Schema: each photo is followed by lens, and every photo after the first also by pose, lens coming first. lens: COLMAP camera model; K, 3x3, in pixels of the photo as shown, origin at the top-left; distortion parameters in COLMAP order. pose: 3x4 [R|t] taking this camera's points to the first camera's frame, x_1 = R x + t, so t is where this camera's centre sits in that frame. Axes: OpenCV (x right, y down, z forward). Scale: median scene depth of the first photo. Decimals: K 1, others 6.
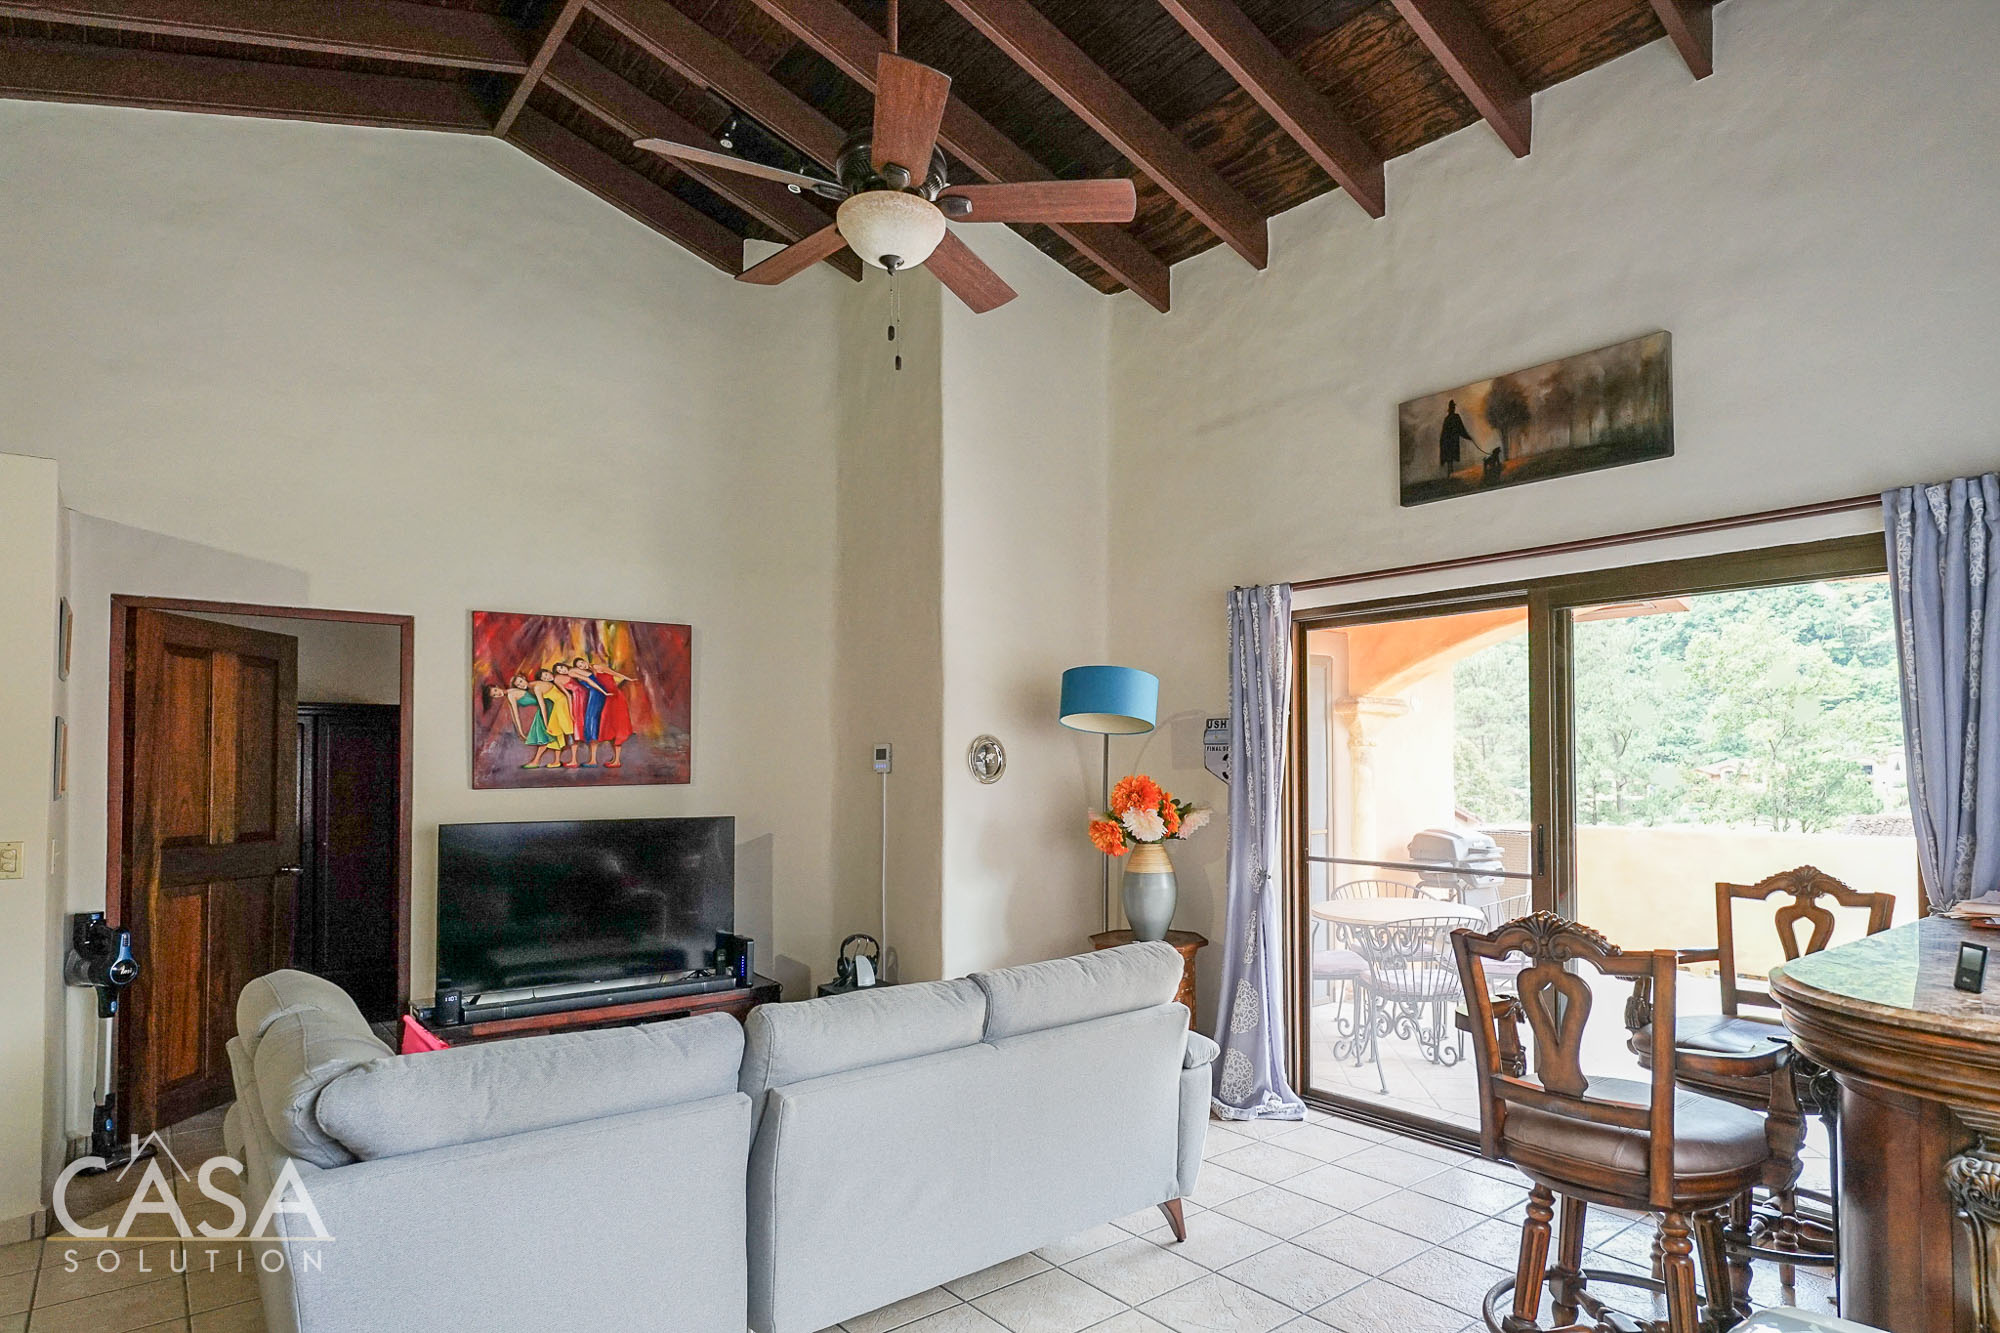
lens RADIAL K [[1122.4, 0, 1078.5], [0, 1122.4, 740.1], [0, 0, 1]] dist [0.004295, -0.000512]
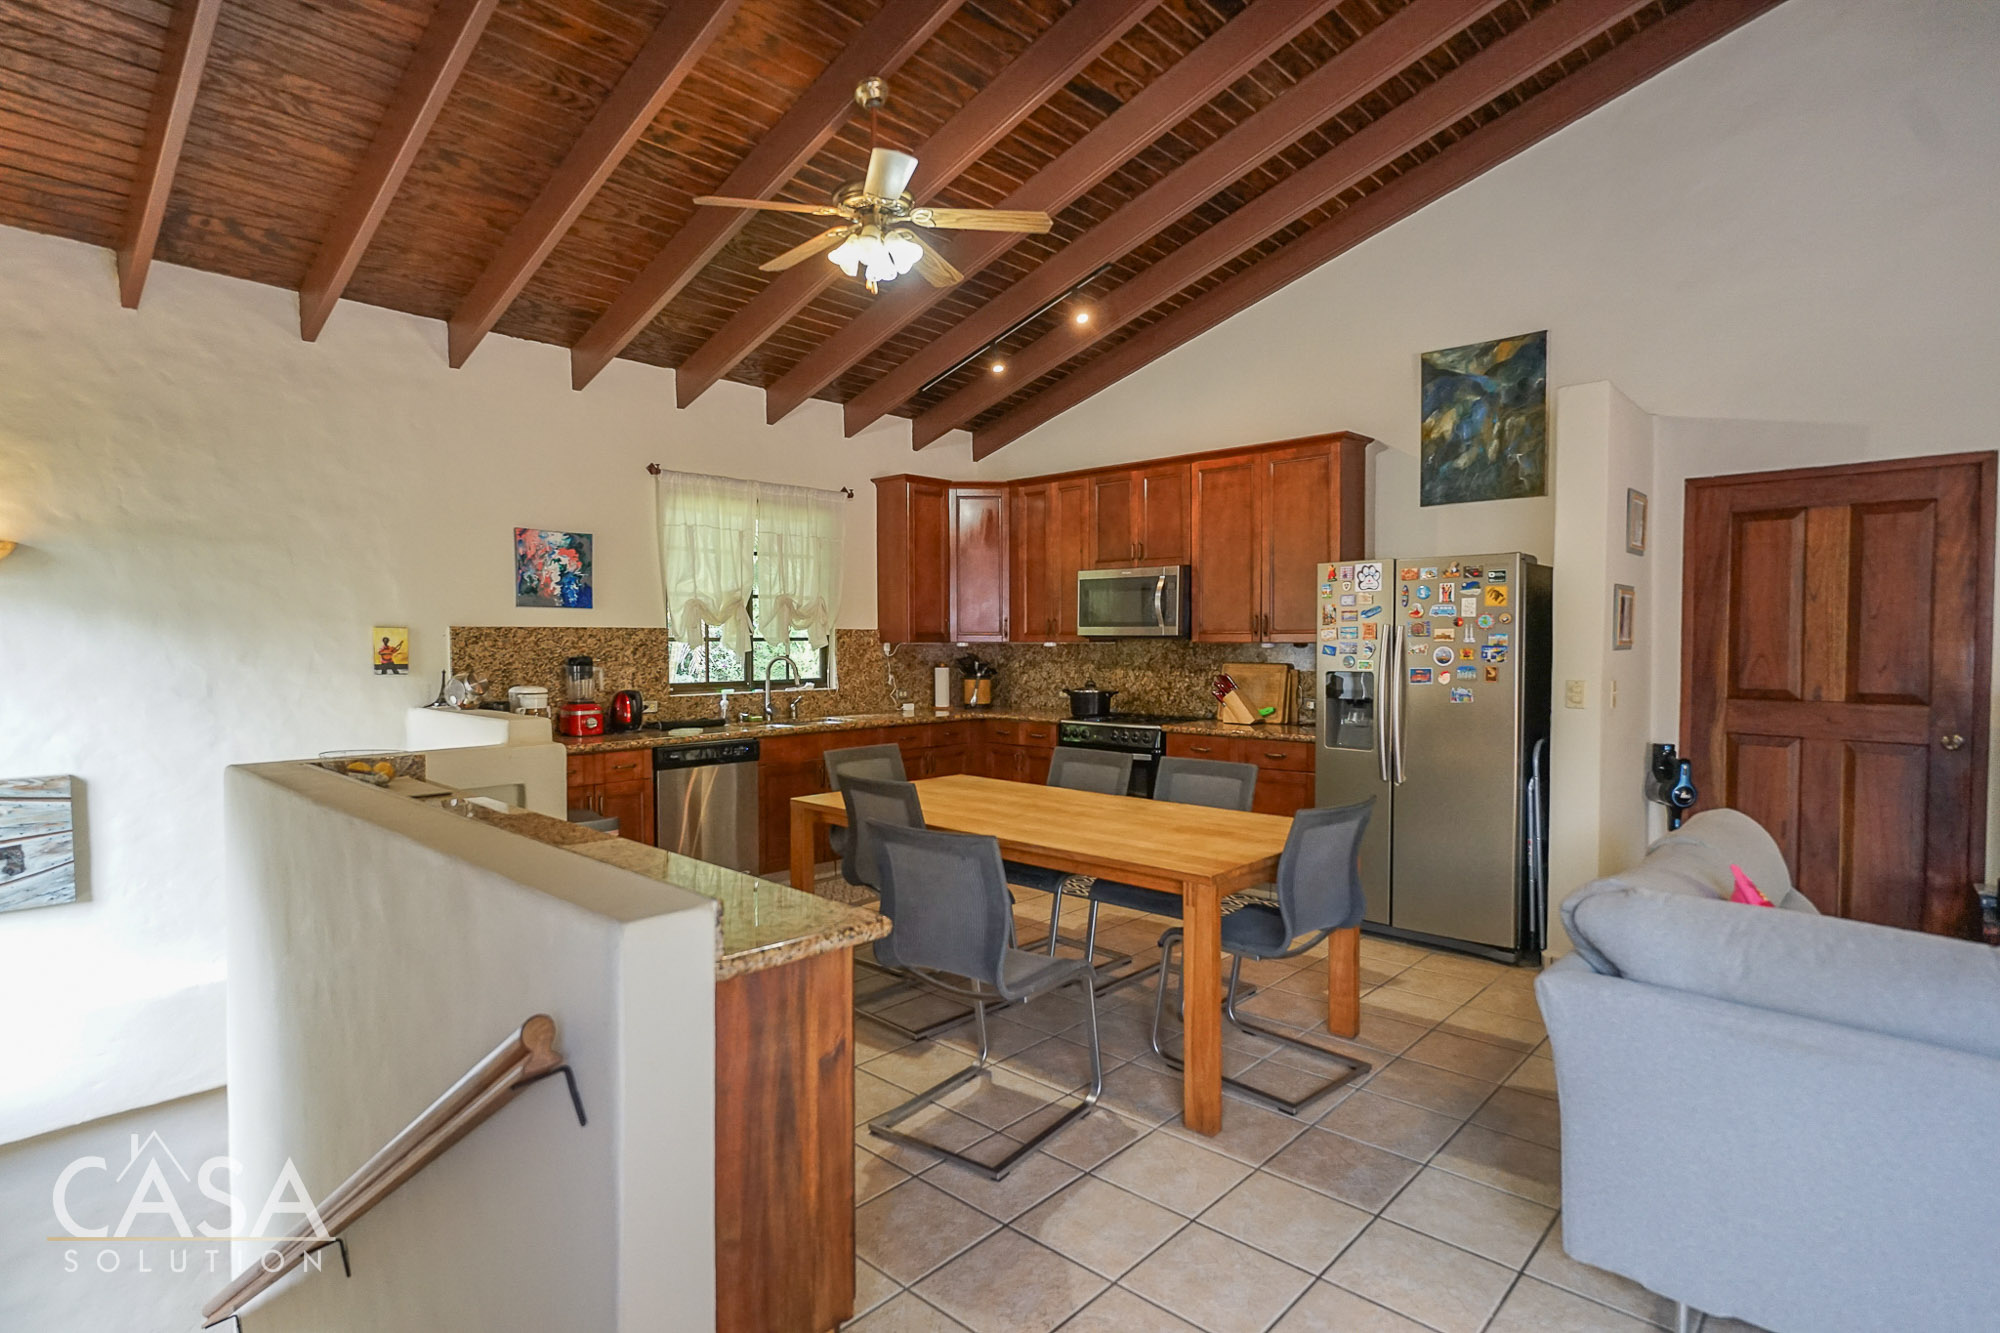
lens RADIAL K [[1006.4, 0, 988.6], [0, 1006.4, 673.6], [0, 0, 1]] dist [-0.006699, 0.002198]
pose [[0.108303, 0.035397, -0.993488, 0.098051], [0.024489, 0.998968, 0.038262, 0.013556], [0.993816, -0.028473, 0.107324, 0.124847]]
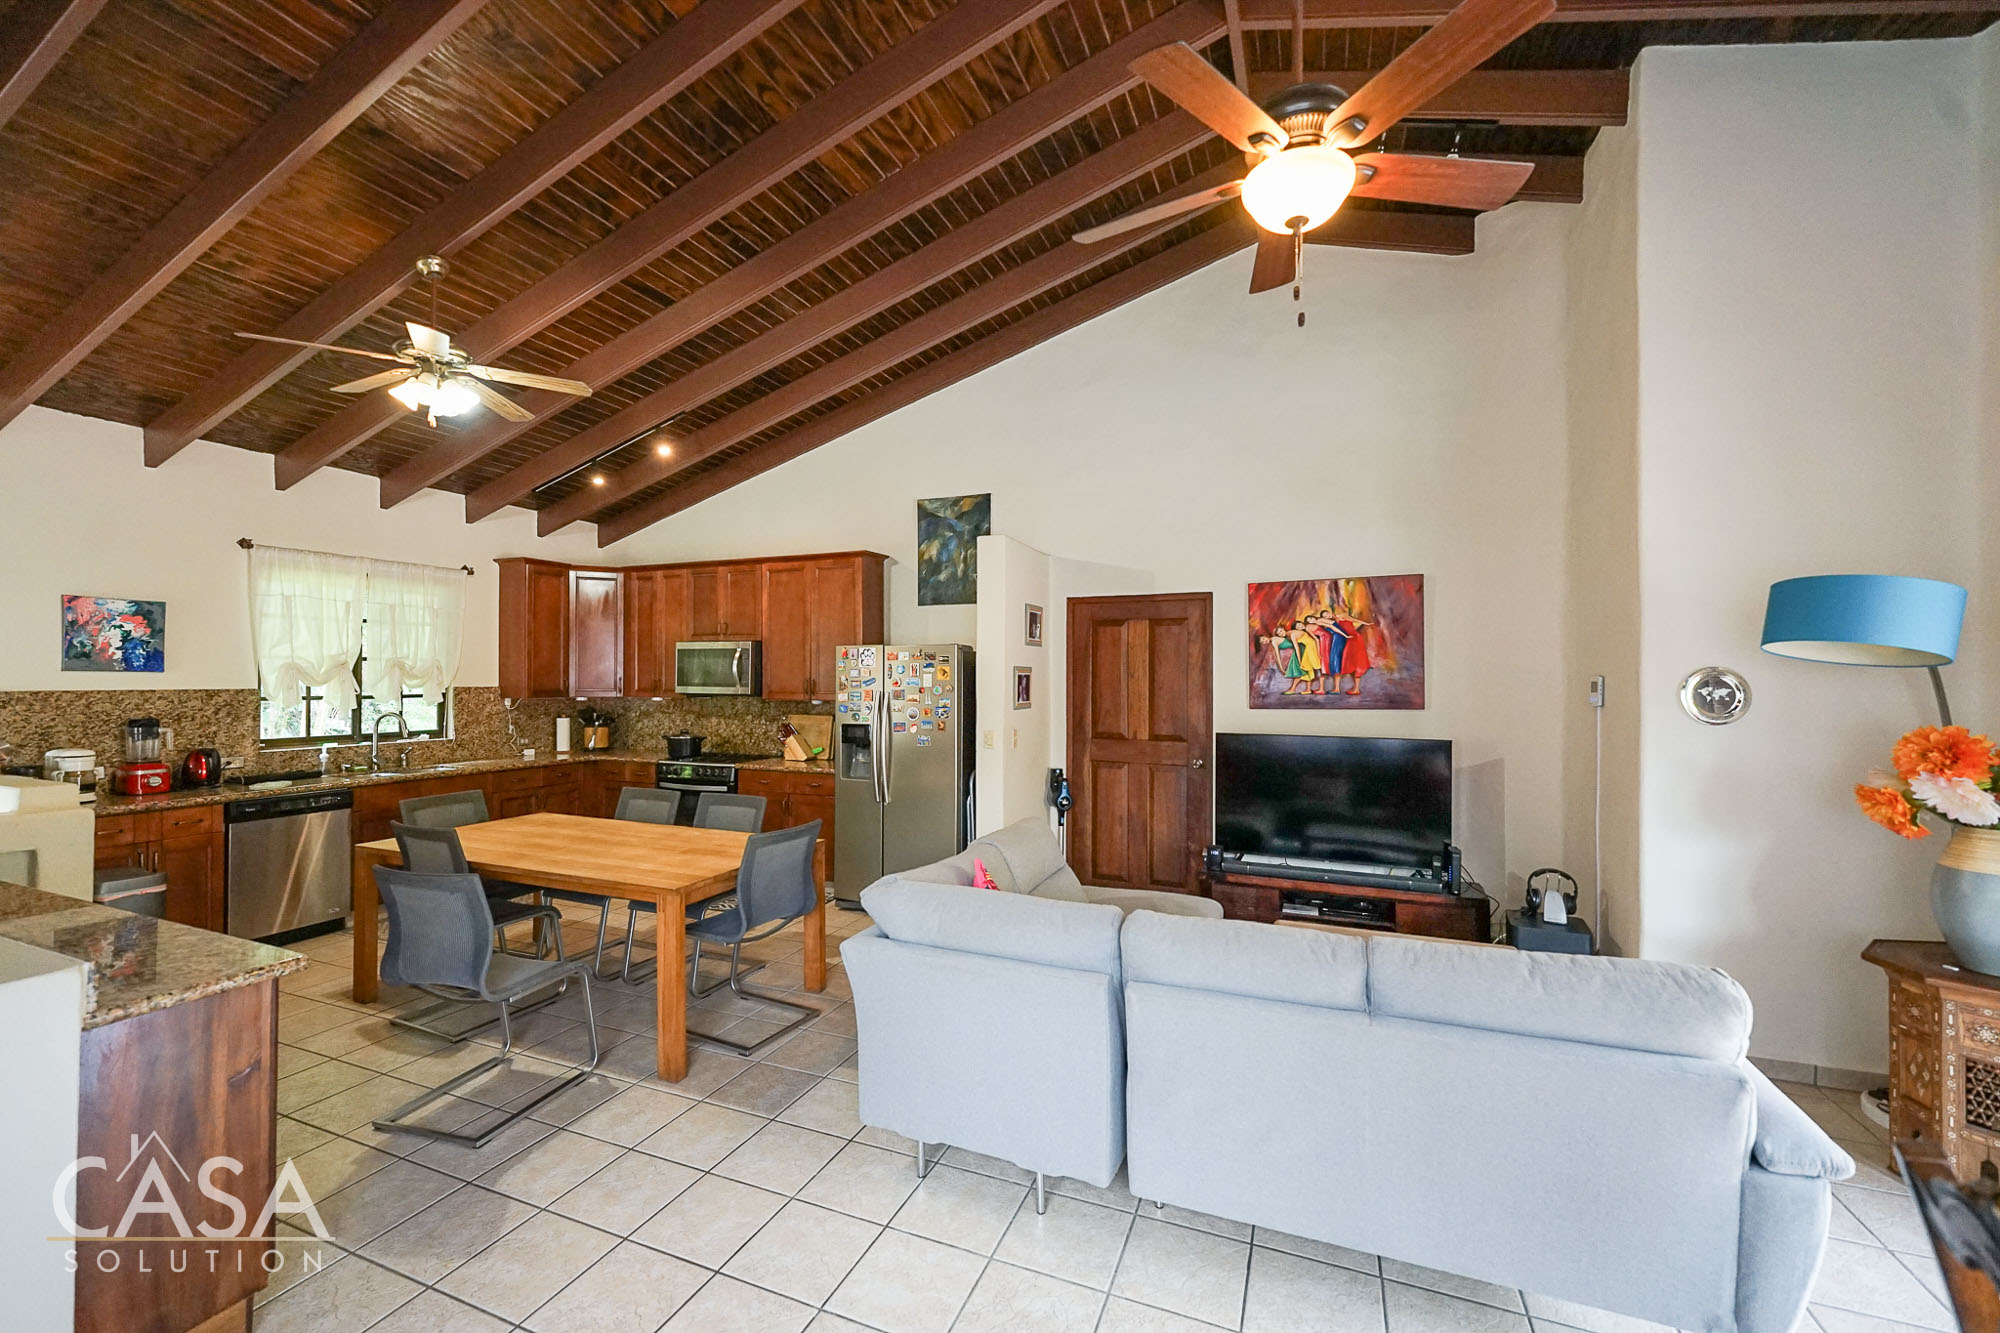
lens RADIAL K [[799.4, 0, 990.4], [0, 799.4, 671.8], [0, 0, 1]] dist [0.001713, -0.000498]
pose [[0.452340, -0.003988, -0.891837, 0.208812], [0.016685, 0.999853, 0.003992, -0.012440], [0.891690, -0.016686, 0.452340, 0.240848]]
